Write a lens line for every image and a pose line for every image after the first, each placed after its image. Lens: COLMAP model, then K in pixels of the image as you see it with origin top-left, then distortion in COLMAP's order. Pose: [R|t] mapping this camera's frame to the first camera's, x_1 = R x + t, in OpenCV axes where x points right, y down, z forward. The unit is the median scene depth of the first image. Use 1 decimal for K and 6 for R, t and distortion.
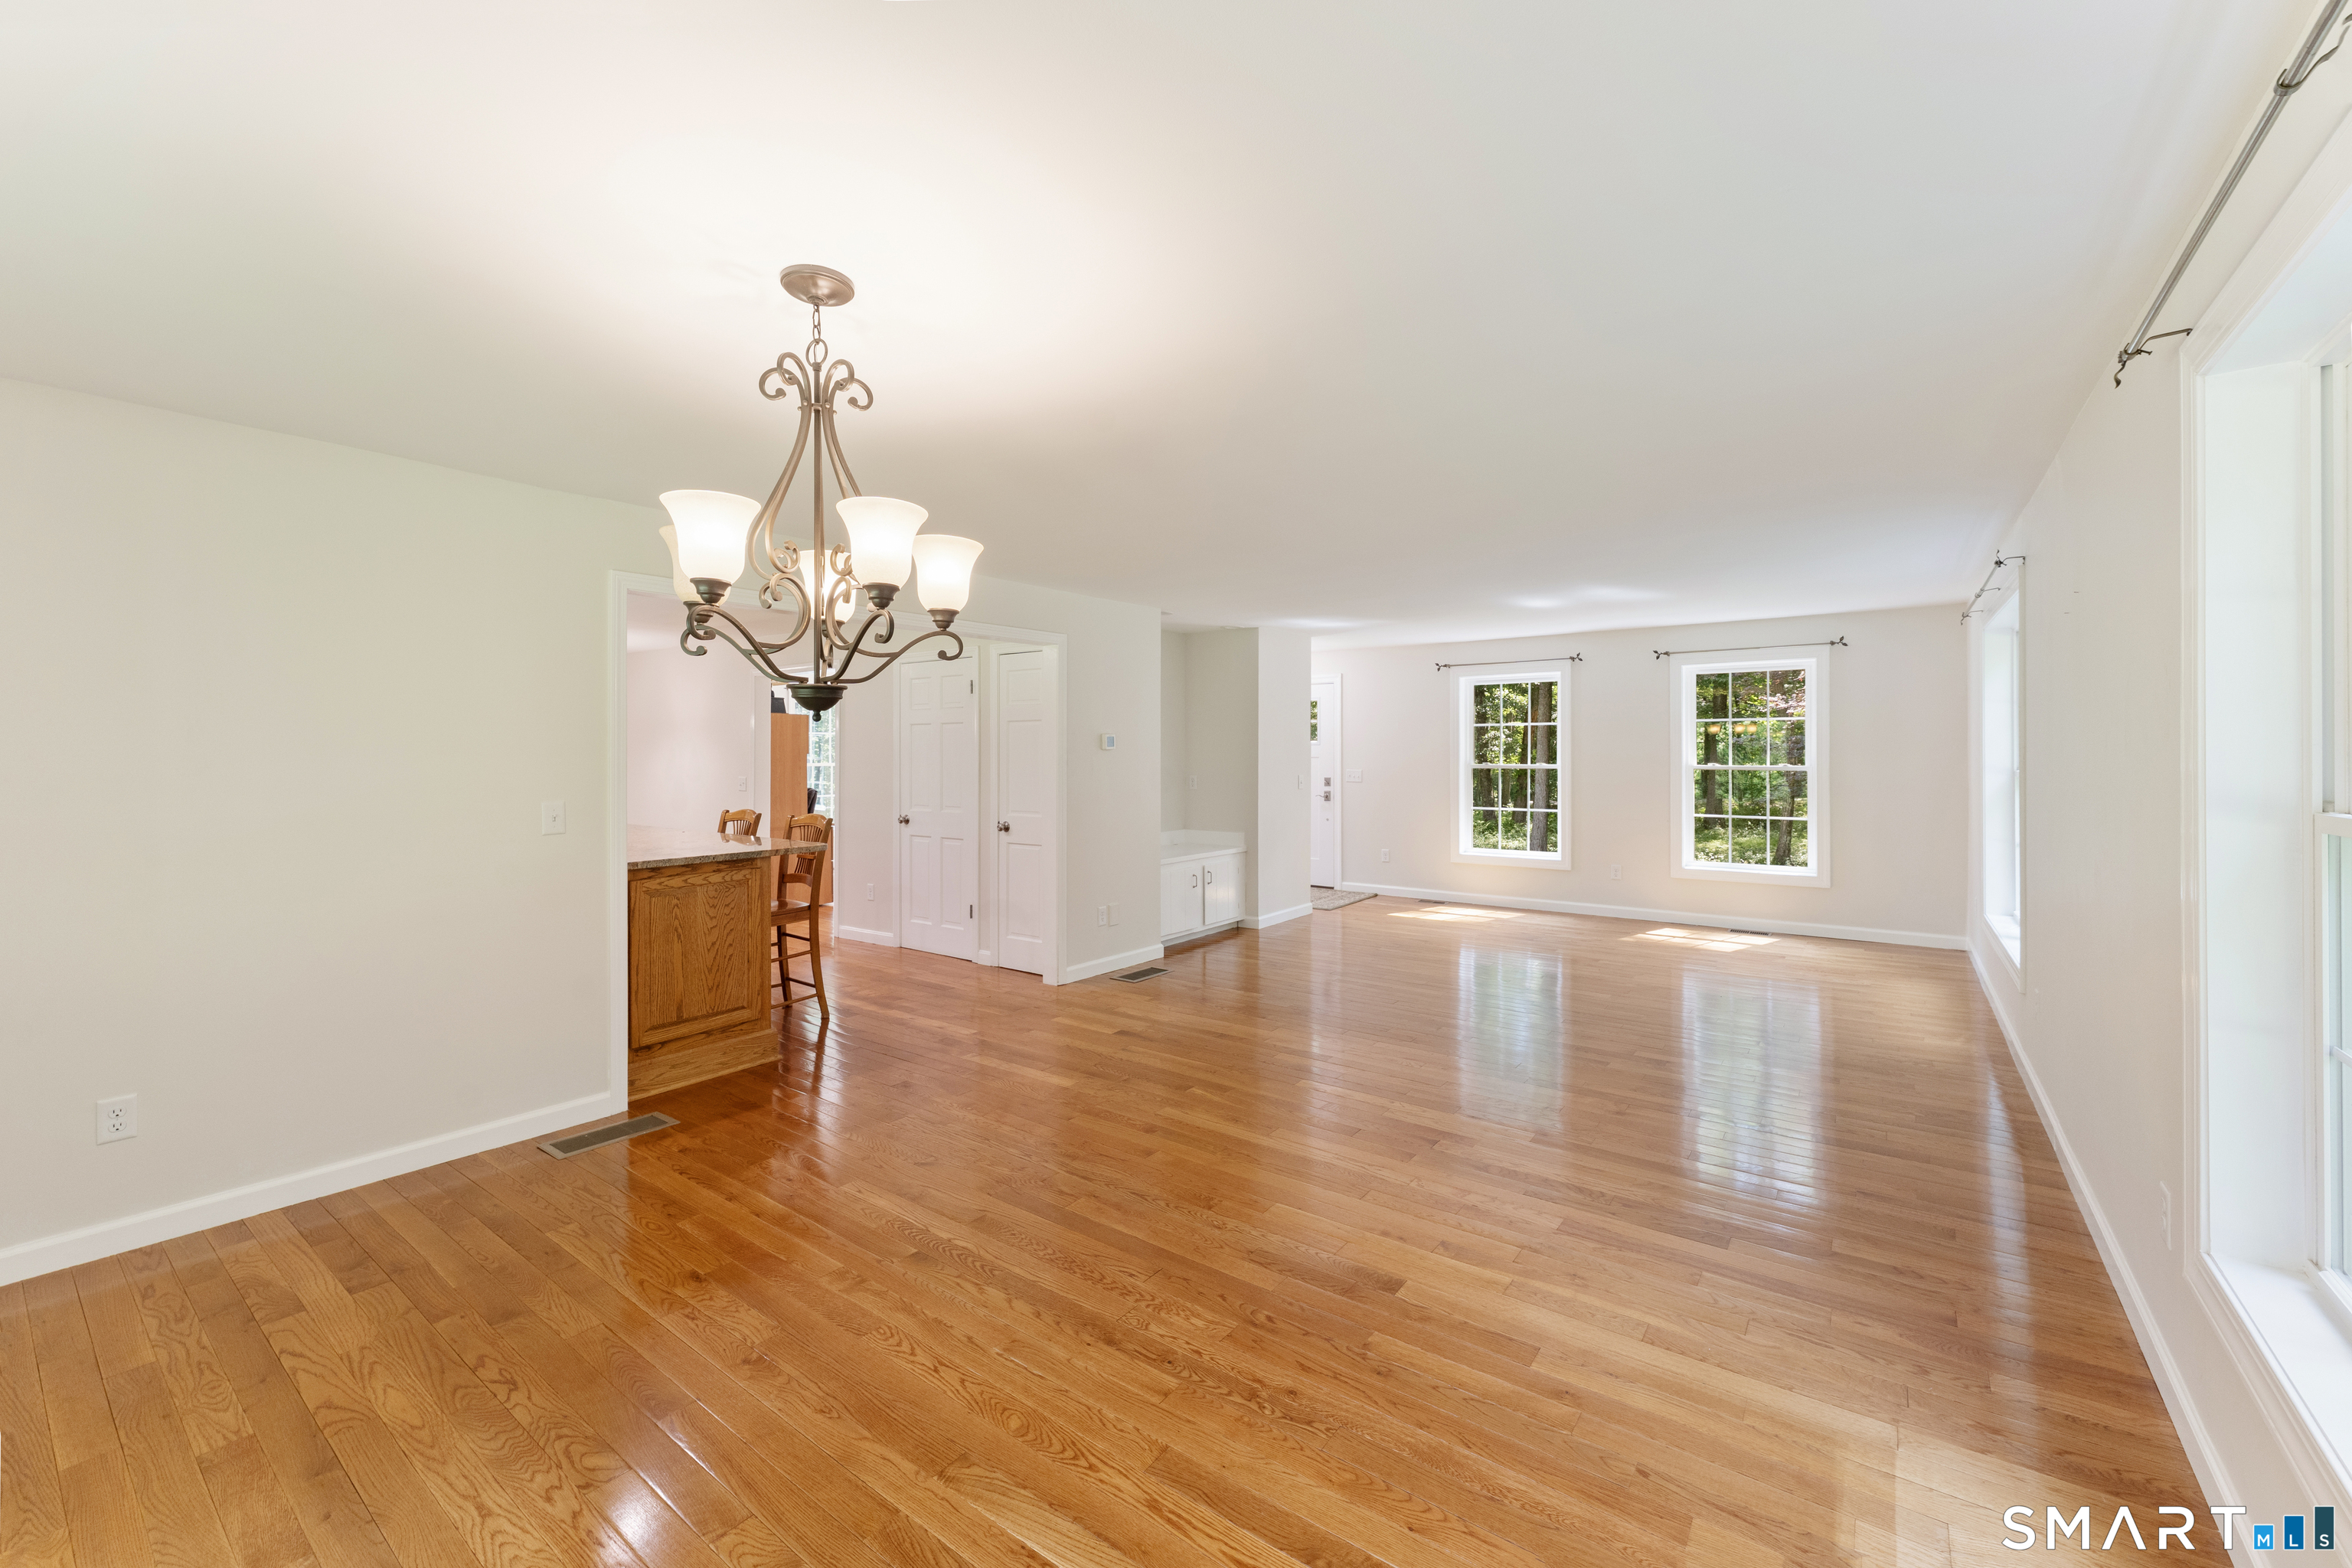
lens RADIAL K [[955.6, 0, 1175.2], [0, 955.6, 747.0], [0, 0, 1]] dist [-0.001795, 0.000133]
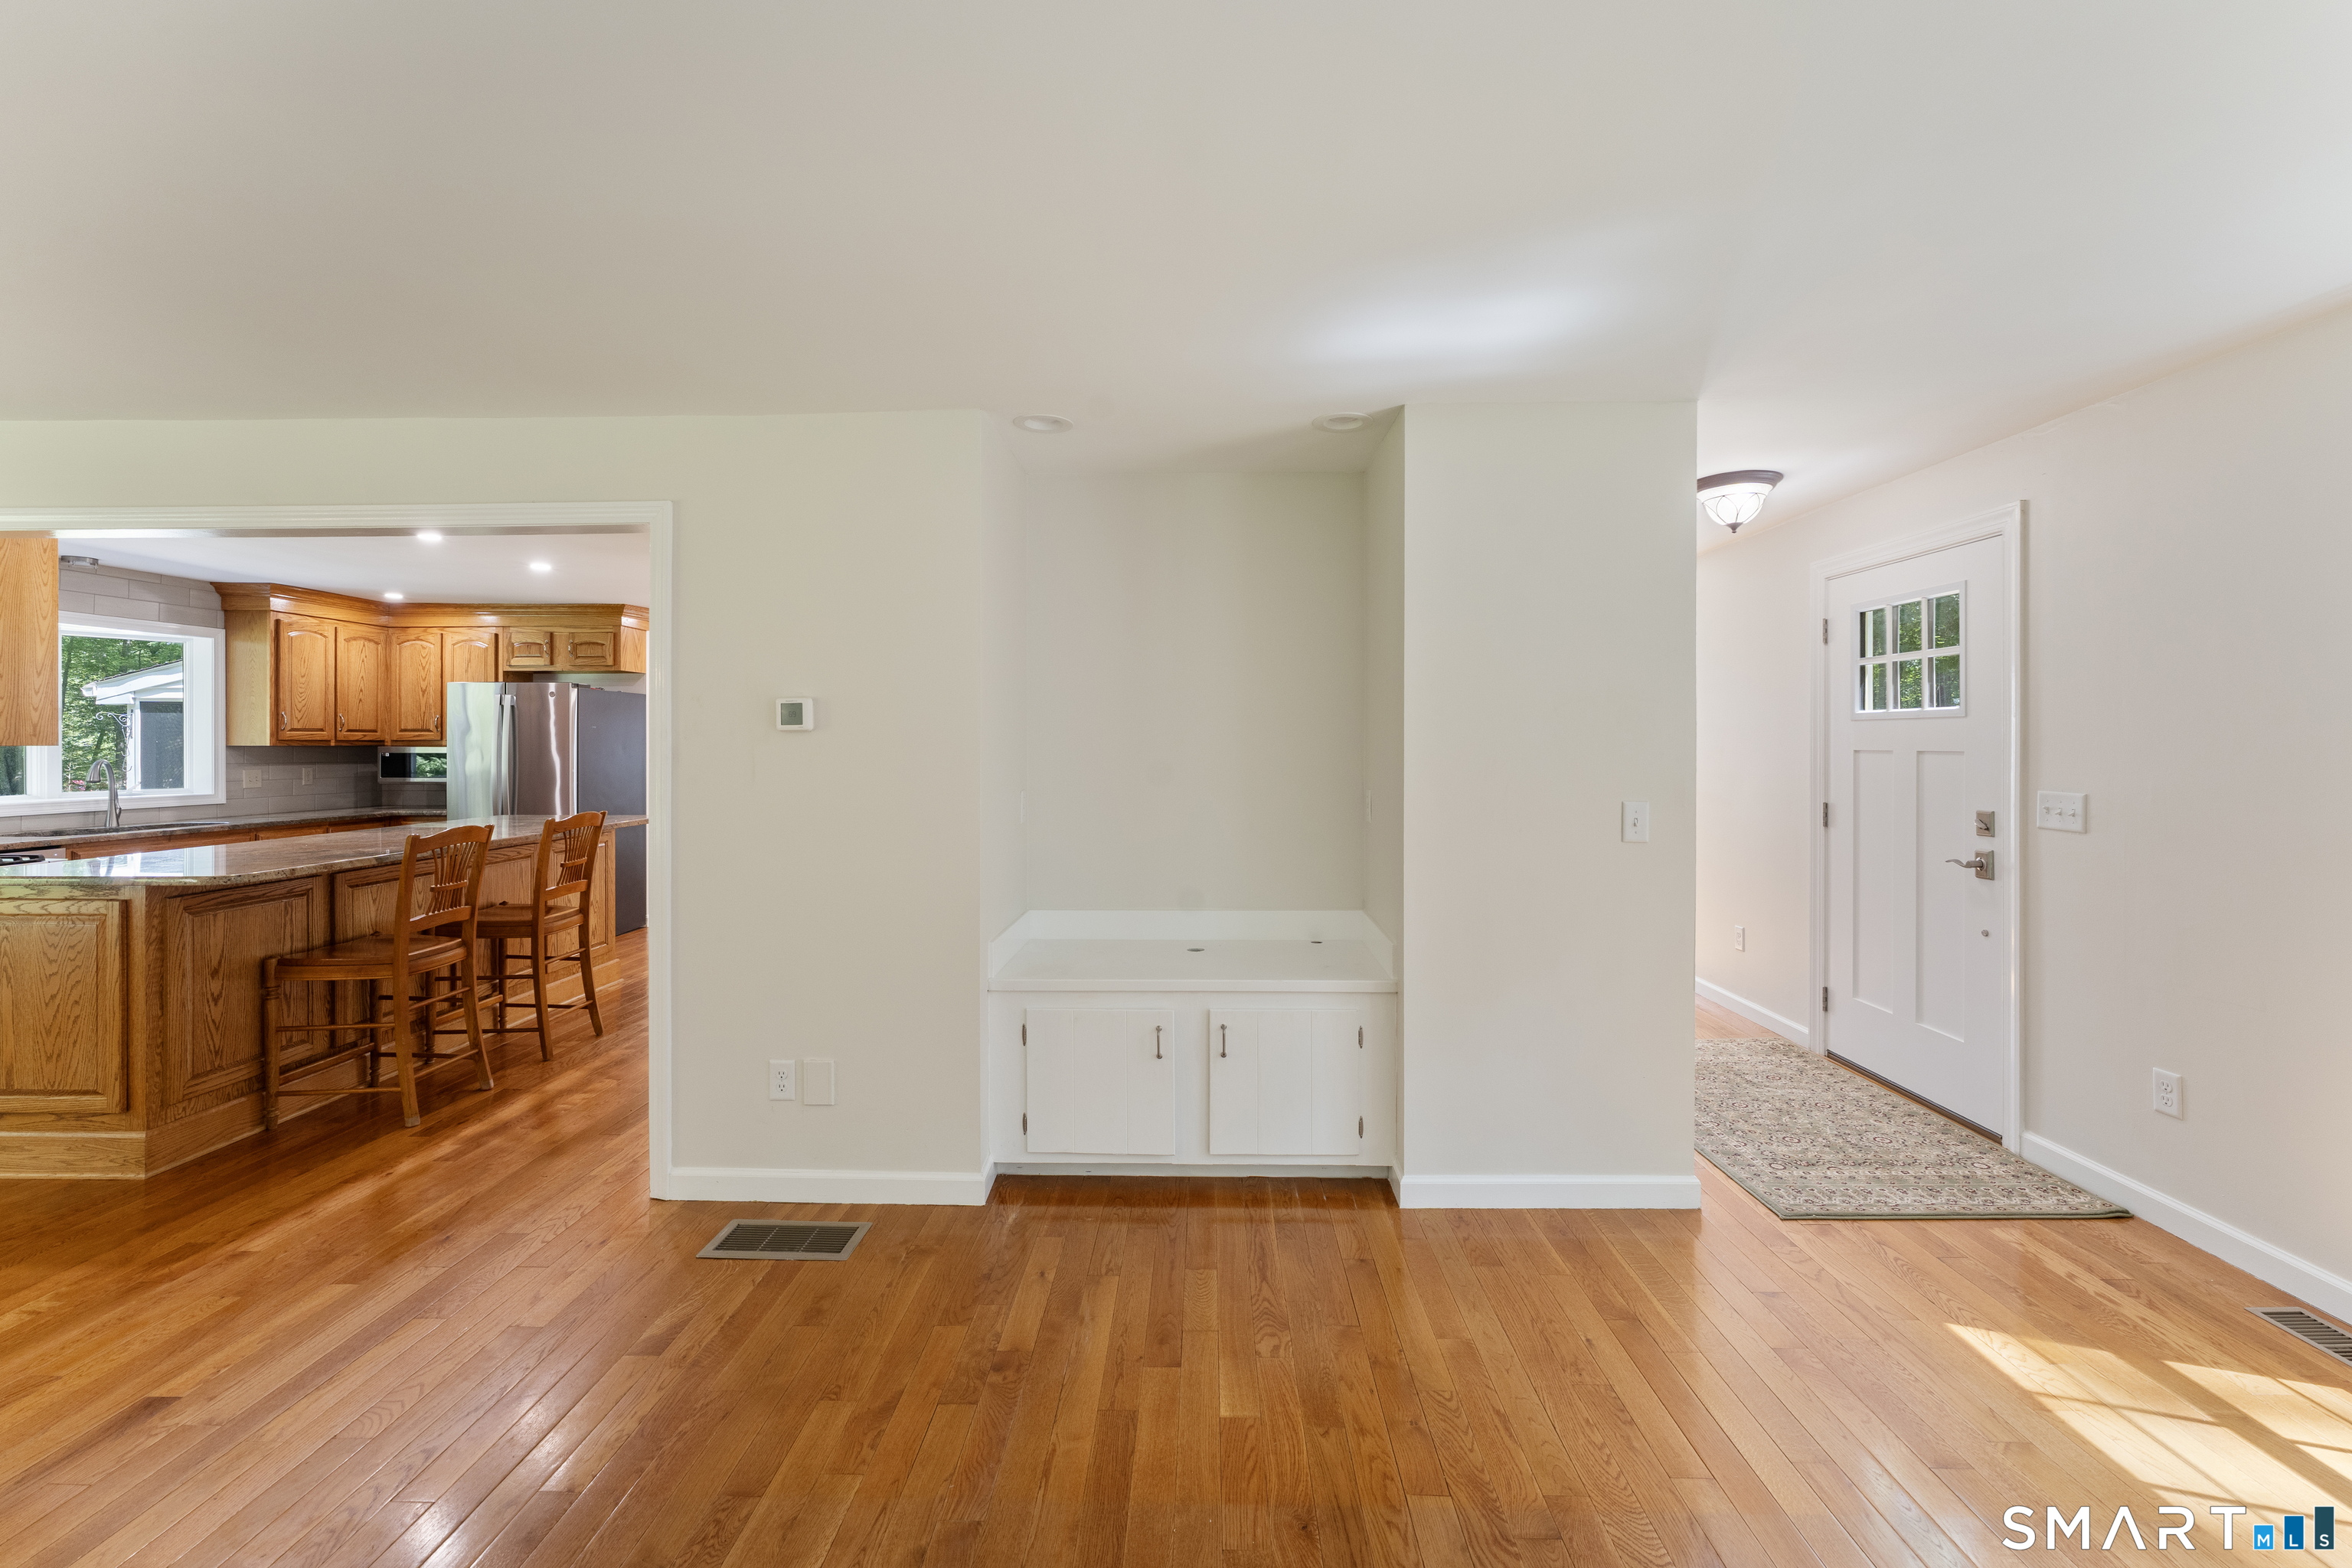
lens RADIAL K [[955.6, 0, 1175.2], [0, 955.6, 747.0], [0, 0, 1]] dist [-0.001795, 0.000133]
pose [[0.582321, 0.005566, -0.812940, 0.376026], [0.003434, 0.999951, 0.009306, 0.006344], [0.812952, -0.008210, 0.582273, 0.782221]]
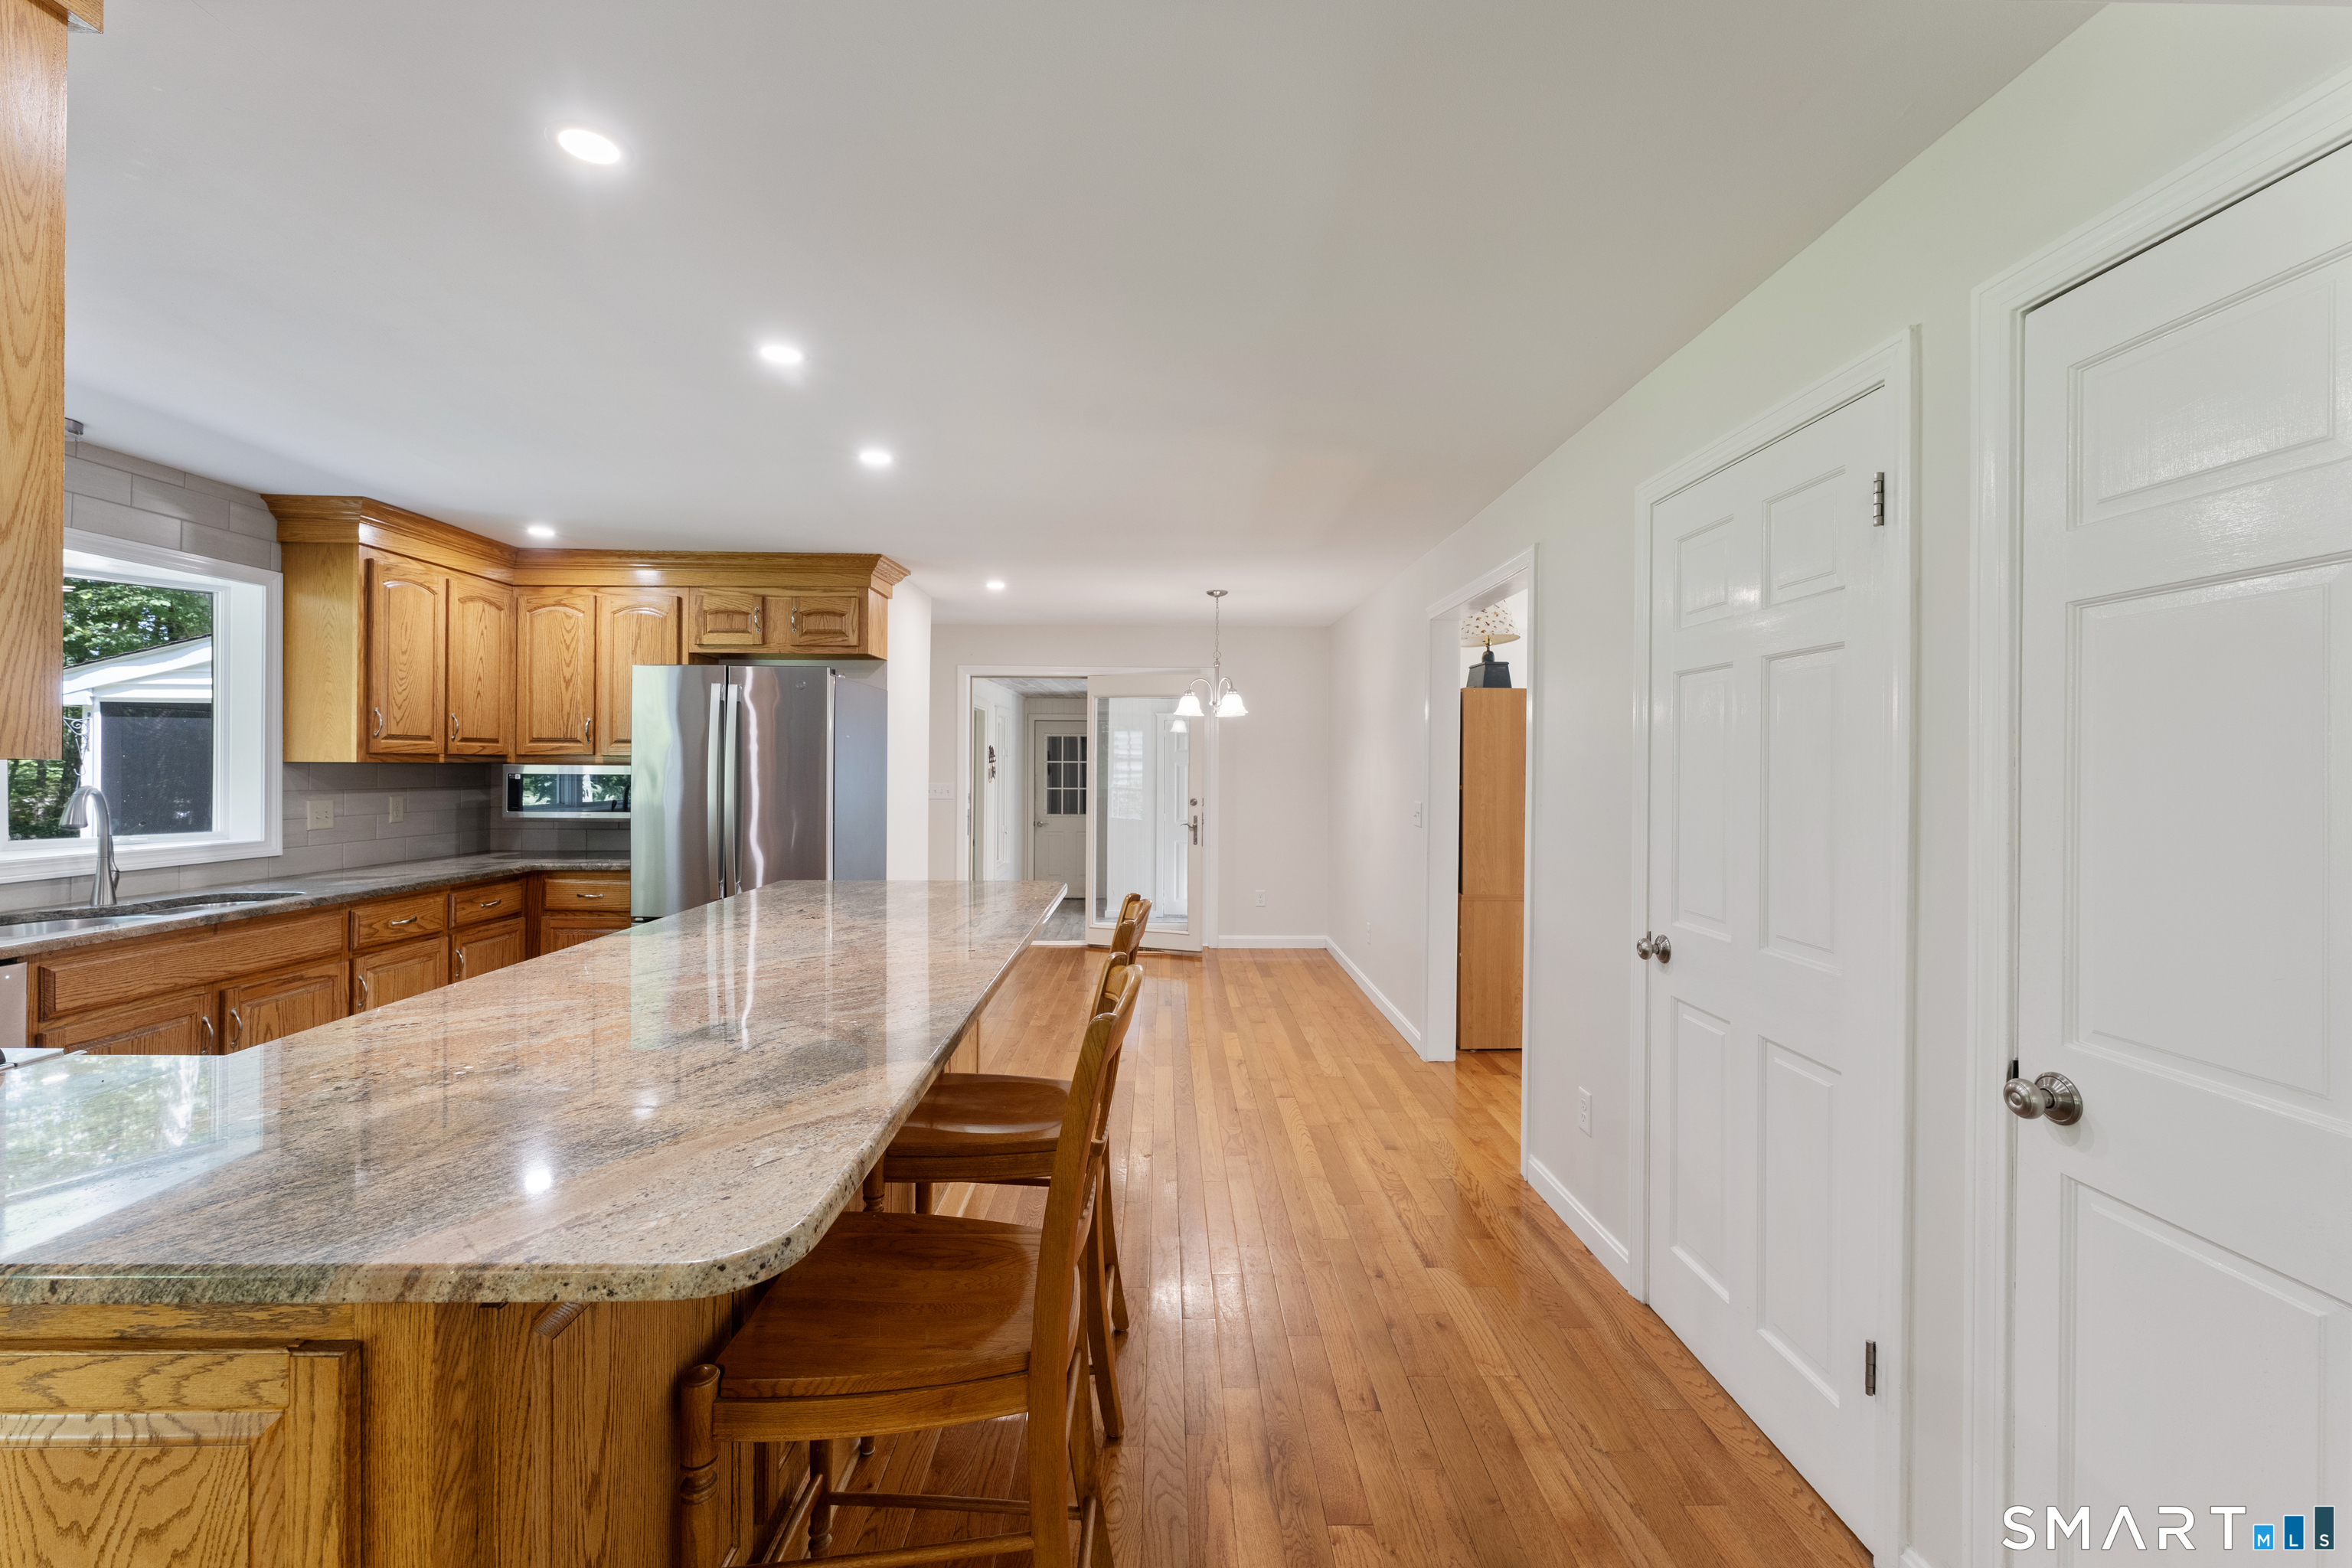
lens RADIAL K [[949.0, 0, 1168.4], [0, 949.0, 768.9], [0, 0, 1]] dist [0.000959, 0.000230]
pose [[0.610531, 0.009406, -0.791936, -0.119468], [-0.001799, 0.999943, 0.010490, 0.007766], [0.791990, -0.004980, 0.610514, 0.649853]]
